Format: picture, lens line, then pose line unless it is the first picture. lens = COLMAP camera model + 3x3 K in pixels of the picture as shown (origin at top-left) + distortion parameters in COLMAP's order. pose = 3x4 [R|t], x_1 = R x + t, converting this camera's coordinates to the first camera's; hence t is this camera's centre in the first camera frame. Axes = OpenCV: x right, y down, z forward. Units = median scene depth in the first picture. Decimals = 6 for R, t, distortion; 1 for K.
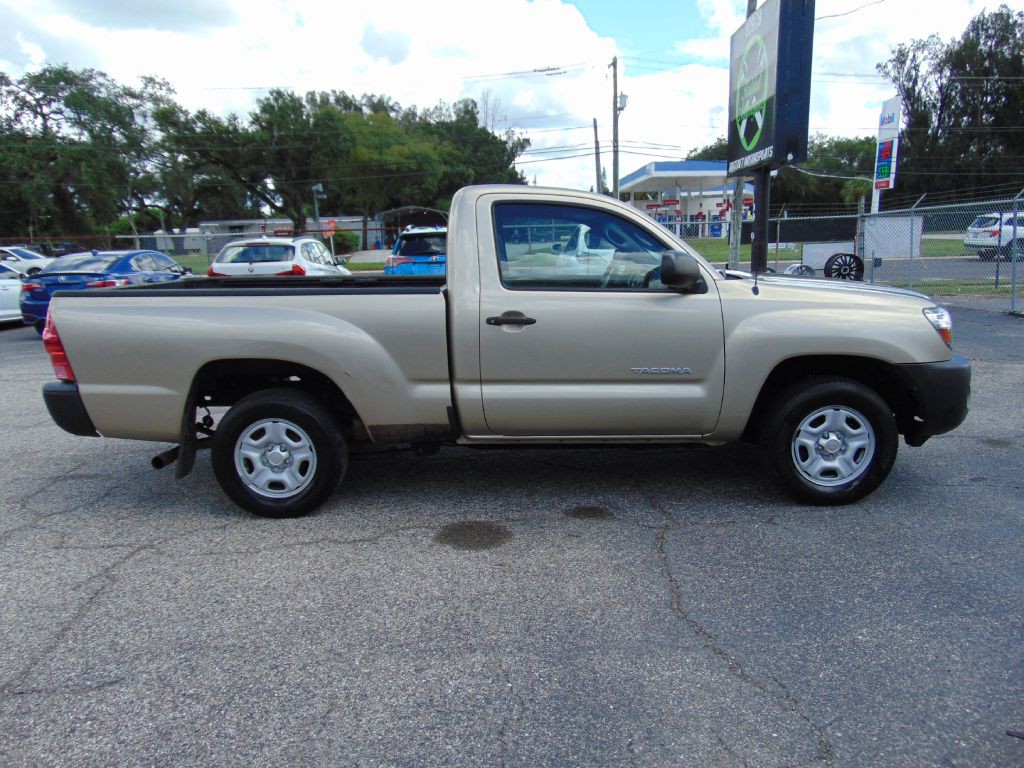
lens RADIAL K [[760.9, 0, 516.0], [0, 760.9, 383.8], [0, 0, 1]] dist [-0.020653, 0.044415]
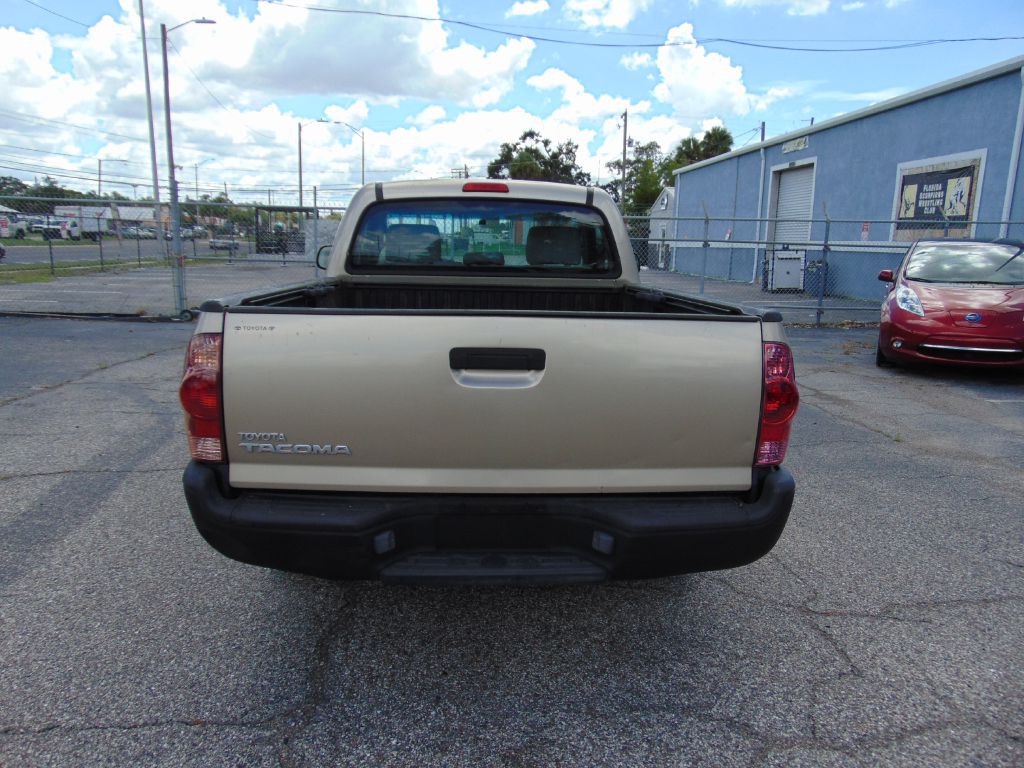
lens RADIAL K [[760.9, 0, 516.0], [0, 760.9, 385.5], [0, 0, 1]] dist [-0.020653, 0.044415]
pose [[-0.062533, -0.162843, 0.984668, -0.373461], [0.159979, 0.972207, 0.170942, -0.062884], [-0.985138, 0.168216, -0.034744, 0.393689]]
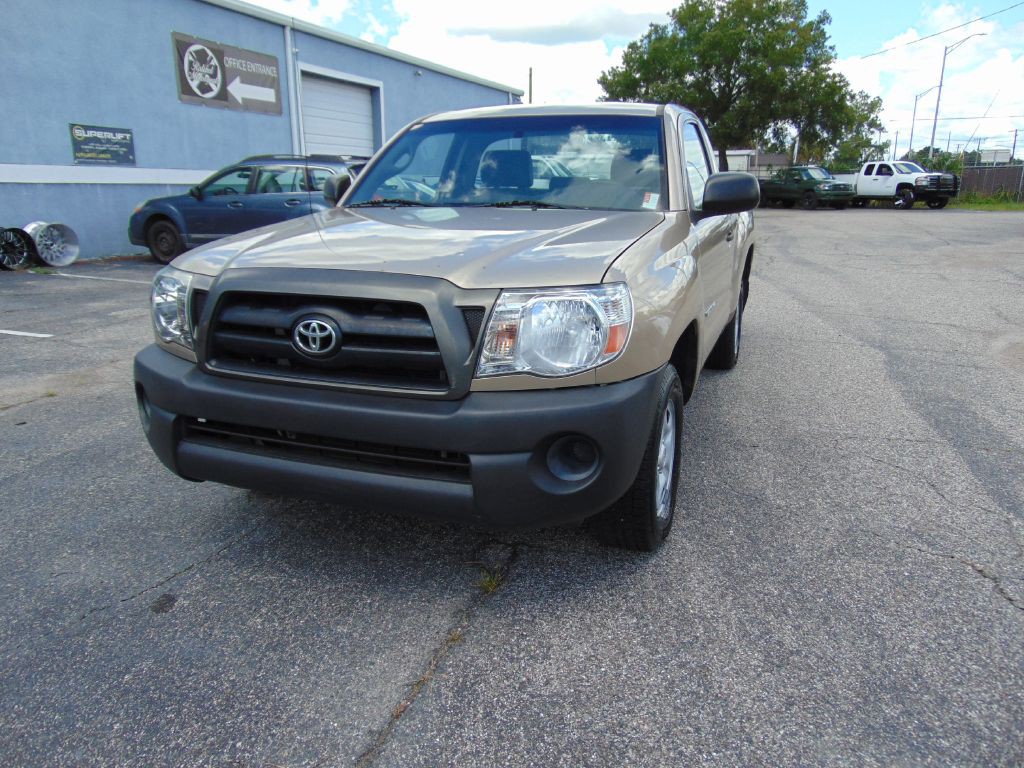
lens RADIAL K [[760.9, 0, 516.4], [0, 760.9, 386.3], [0, 0, 1]] dist [-0.020653, 0.044415]
pose [[-0.346976, 0.269099, -0.898439, 0.352976], [-0.157863, 0.927528, 0.338778, -0.091063], [0.924493, 0.259378, -0.279349, 0.489204]]
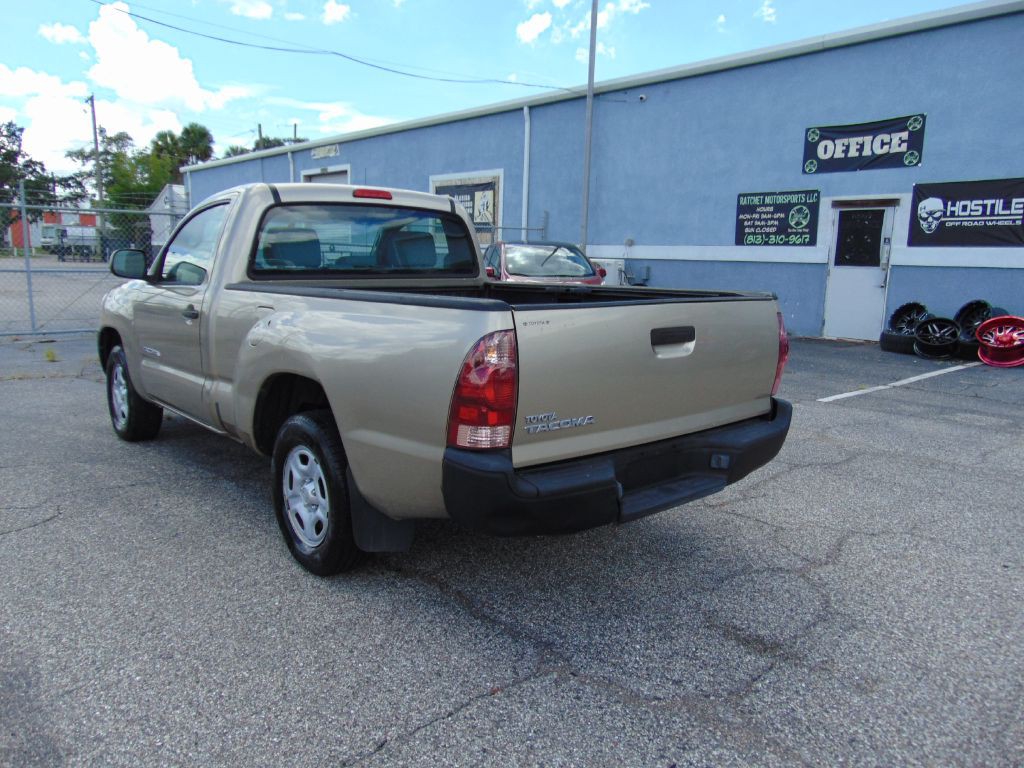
lens RADIAL K [[760.9, 0, 514.1], [0, 760.9, 385.8], [0, 0, 1]] dist [-0.020653, 0.044415]
pose [[-0.658212, -0.117974, 0.743532, -0.343325], [0.131754, 0.954351, 0.268060, -0.093466], [-0.741214, 0.274403, -0.612621, 0.571699]]
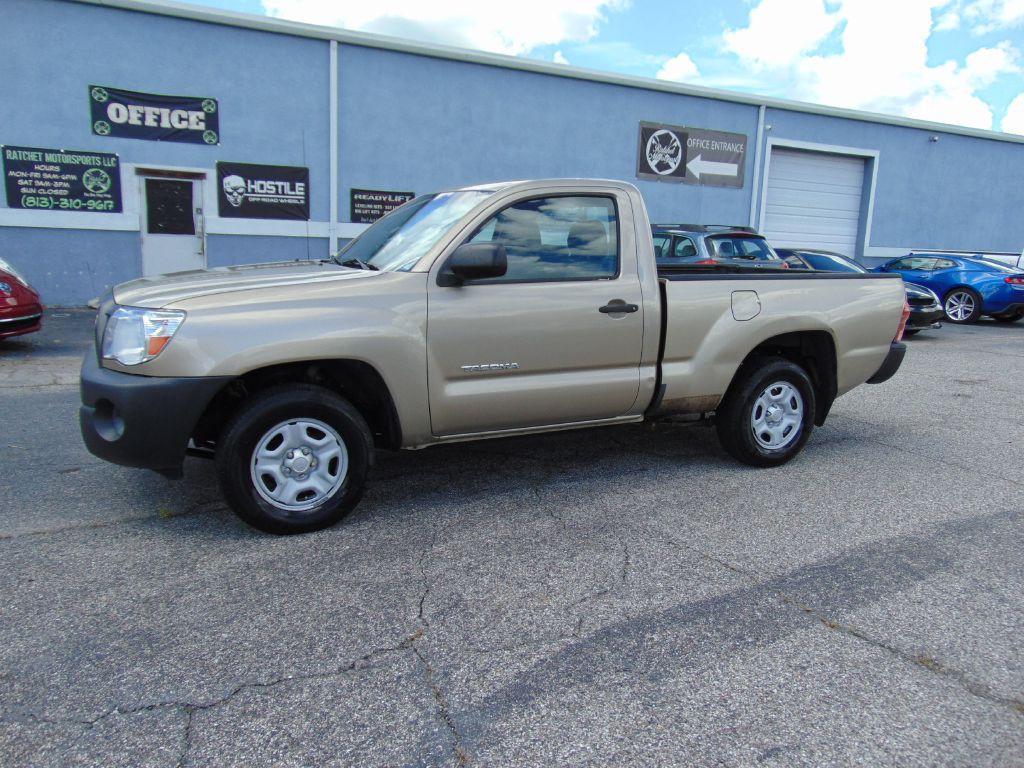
lens RADIAL K [[760.9, 0, 515.7], [0, 760.9, 387.1], [0, 0, 1]] dist [-0.020653, 0.044415]
pose [[-0.891492, 0.081313, -0.445679, 0.189383], [-0.092043, 0.930734, 0.353924, -0.134680], [0.443588, 0.356542, -0.822258, 0.729646]]
